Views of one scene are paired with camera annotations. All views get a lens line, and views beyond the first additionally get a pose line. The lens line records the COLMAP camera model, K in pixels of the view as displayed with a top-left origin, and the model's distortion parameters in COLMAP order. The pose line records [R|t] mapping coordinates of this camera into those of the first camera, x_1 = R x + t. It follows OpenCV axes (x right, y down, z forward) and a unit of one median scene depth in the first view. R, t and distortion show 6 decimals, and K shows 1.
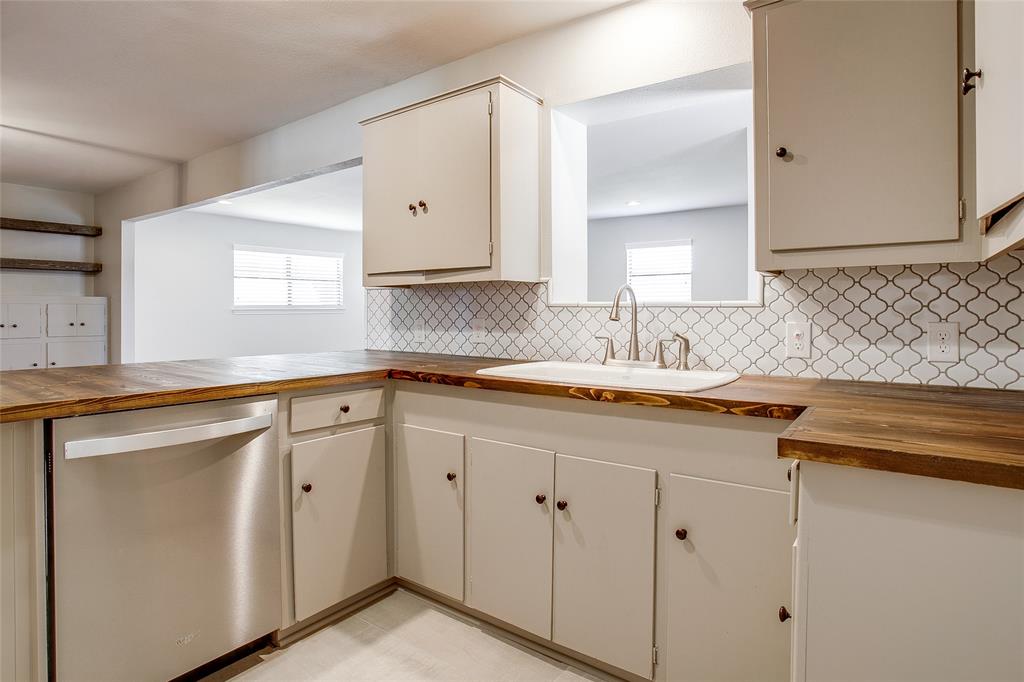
lens RADIAL K [[565.0, 0, 510.2], [0, 565.0, 313.9], [0, 0, 1]] dist [-0.053362, 0.000738]
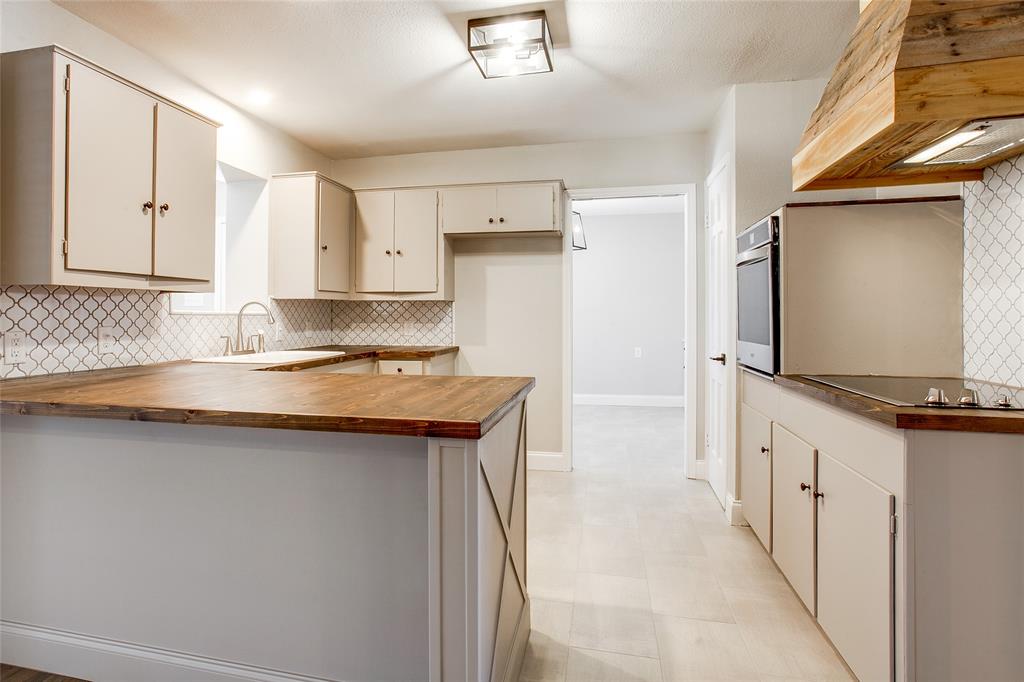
lens RADIAL K [[574.6, 0, 458.5], [0, 574.6, 307.9], [0, 0, 1]] dist [-0.002744, -0.000245]
pose [[-0.371078, 0.009955, 0.928548, -1.143159], [0.002533, 0.999950, -0.009708, -0.012191], [-0.928598, -0.001251, -0.371085, 0.819142]]
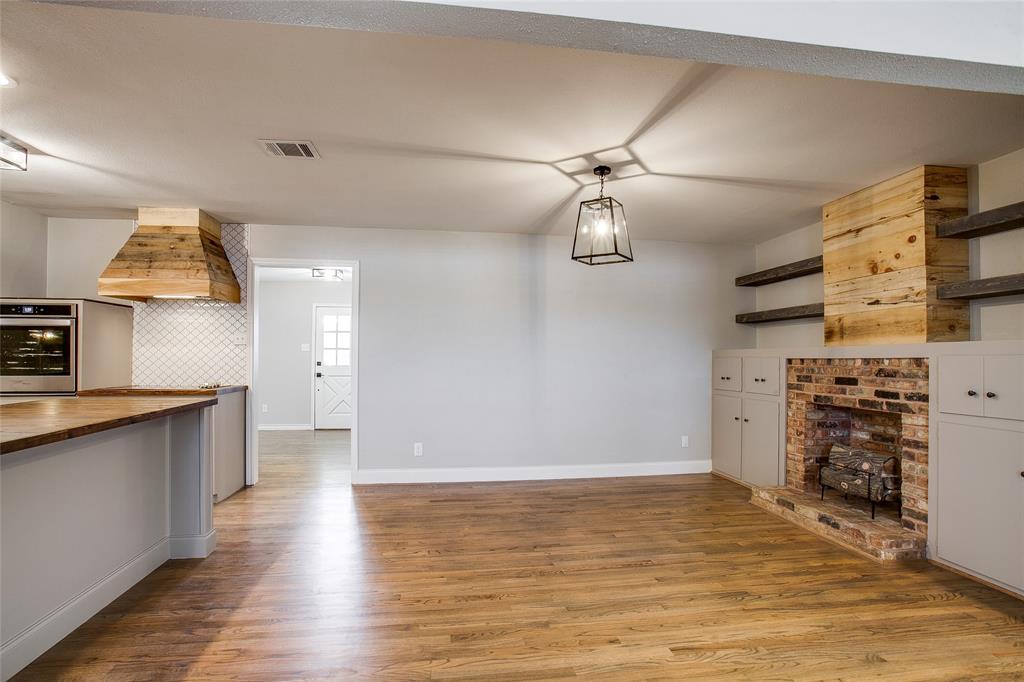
lens RADIAL K [[525.3, 0, 509.2], [0, 525.3, 342.3], [0, 0, 1]] dist [-0.055309, 0.031920]
pose [[-0.726652, -0.022645, -0.686632, -0.397598], [-0.007106, 0.999651, -0.025448, -0.026529], [0.686969, -0.013613, -0.726560, 1.915974]]
